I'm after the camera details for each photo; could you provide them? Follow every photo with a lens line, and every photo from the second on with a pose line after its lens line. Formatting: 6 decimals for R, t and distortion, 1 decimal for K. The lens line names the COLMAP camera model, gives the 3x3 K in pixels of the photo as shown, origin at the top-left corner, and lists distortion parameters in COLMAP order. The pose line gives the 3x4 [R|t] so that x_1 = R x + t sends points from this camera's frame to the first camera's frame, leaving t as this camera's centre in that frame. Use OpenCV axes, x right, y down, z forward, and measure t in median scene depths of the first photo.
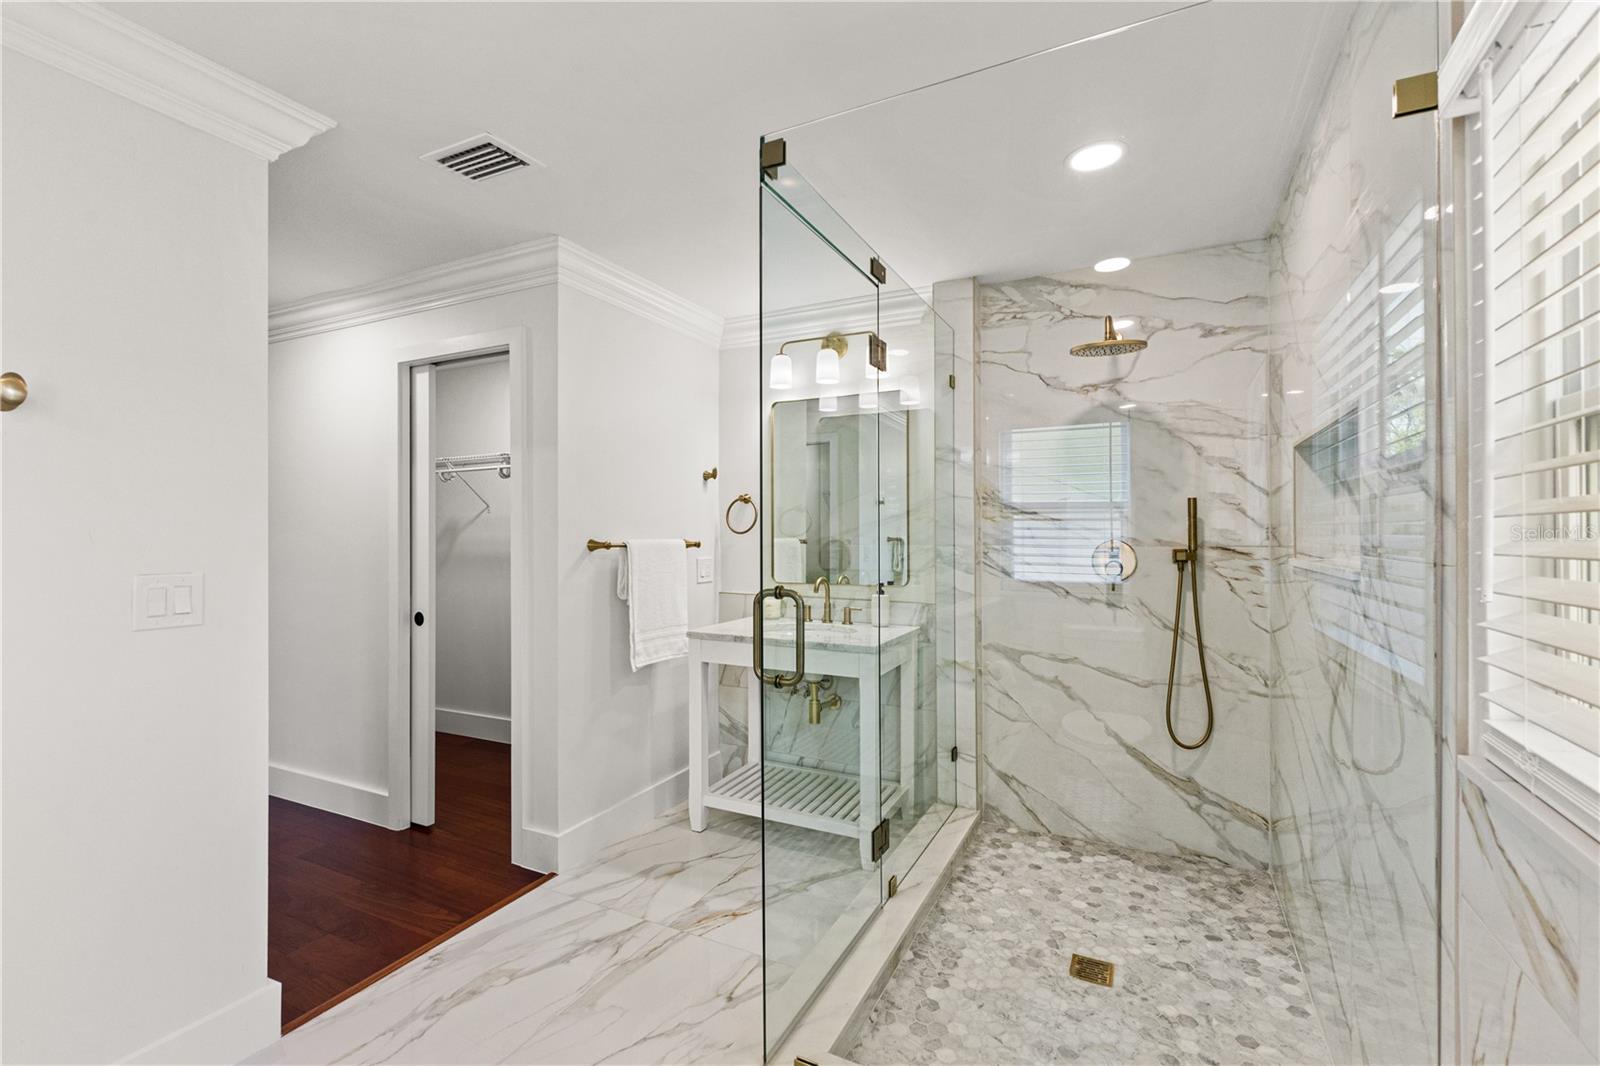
lens RADIAL K [[704.2, 0, 806.3], [0, 704.2, 541.2], [0, 0, 1]] dist [0.005425, 0.000273]
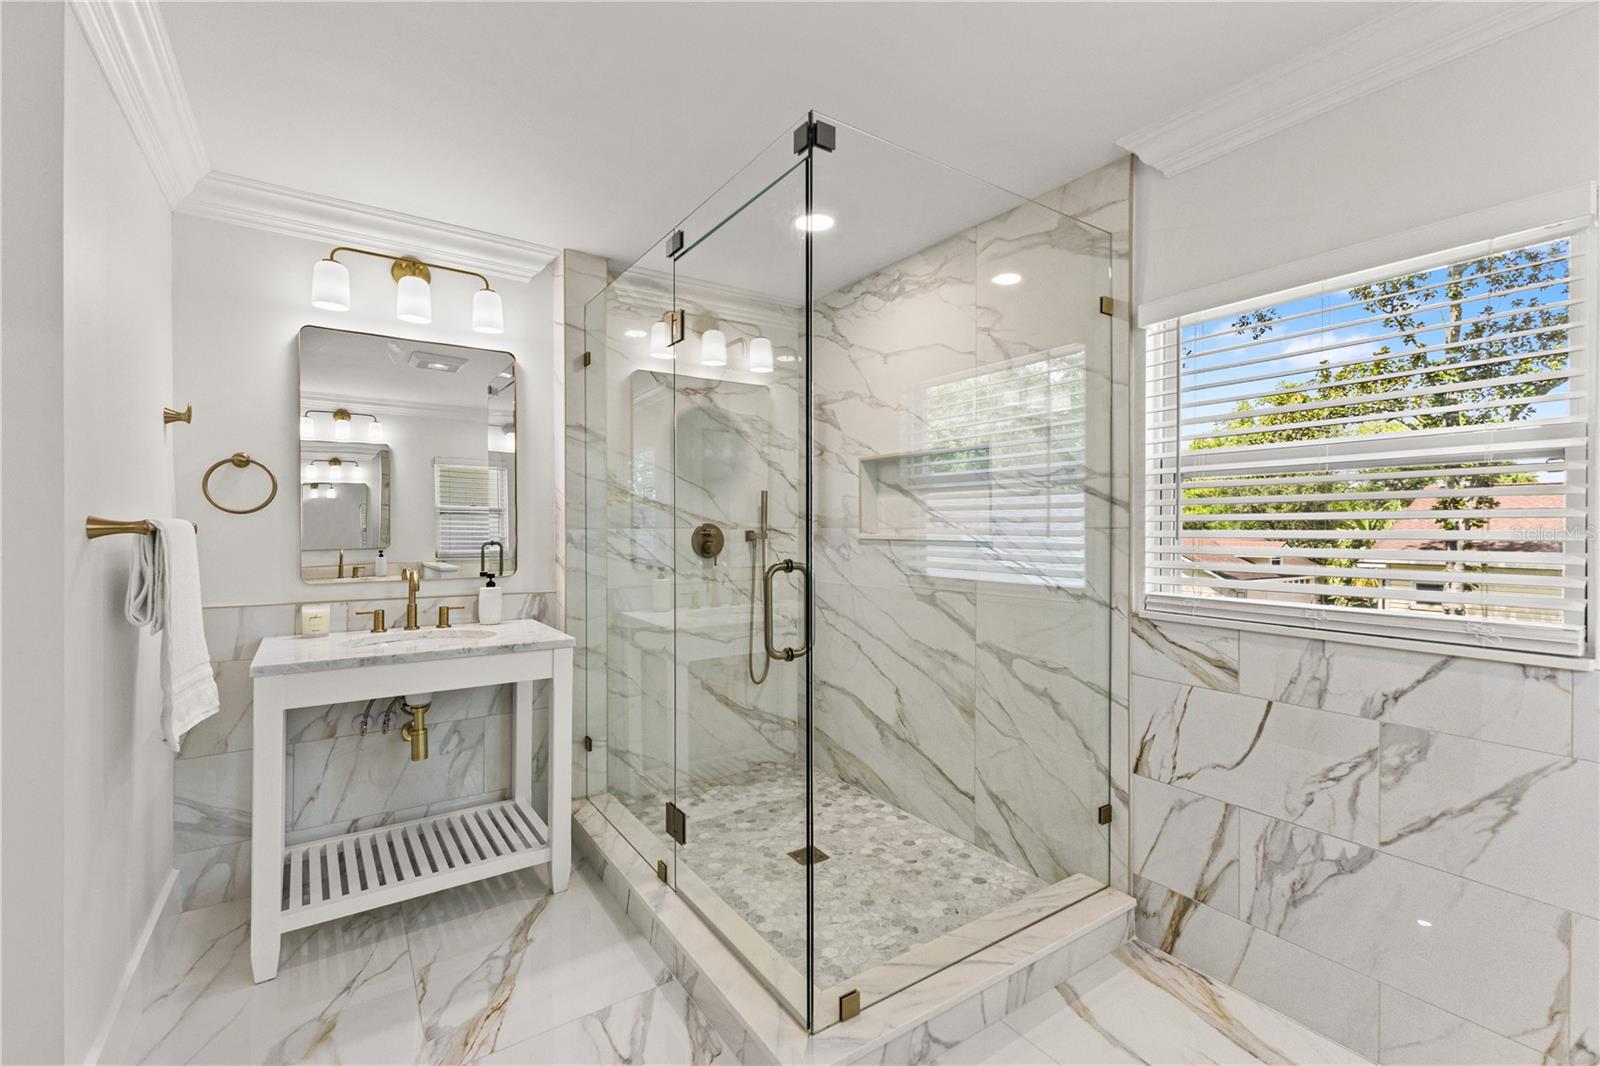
lens RADIAL K [[704.4, 0, 807.5], [0, 704.4, 541.1], [0, 0, 1]] dist [0.018850, 0.000435]
pose [[0.475830, -0.016497, 0.879382, -0.552874], [0.008607, 0.999864, 0.014100, 0.013419], [-0.879495, 0.000860, 0.475907, 0.300783]]
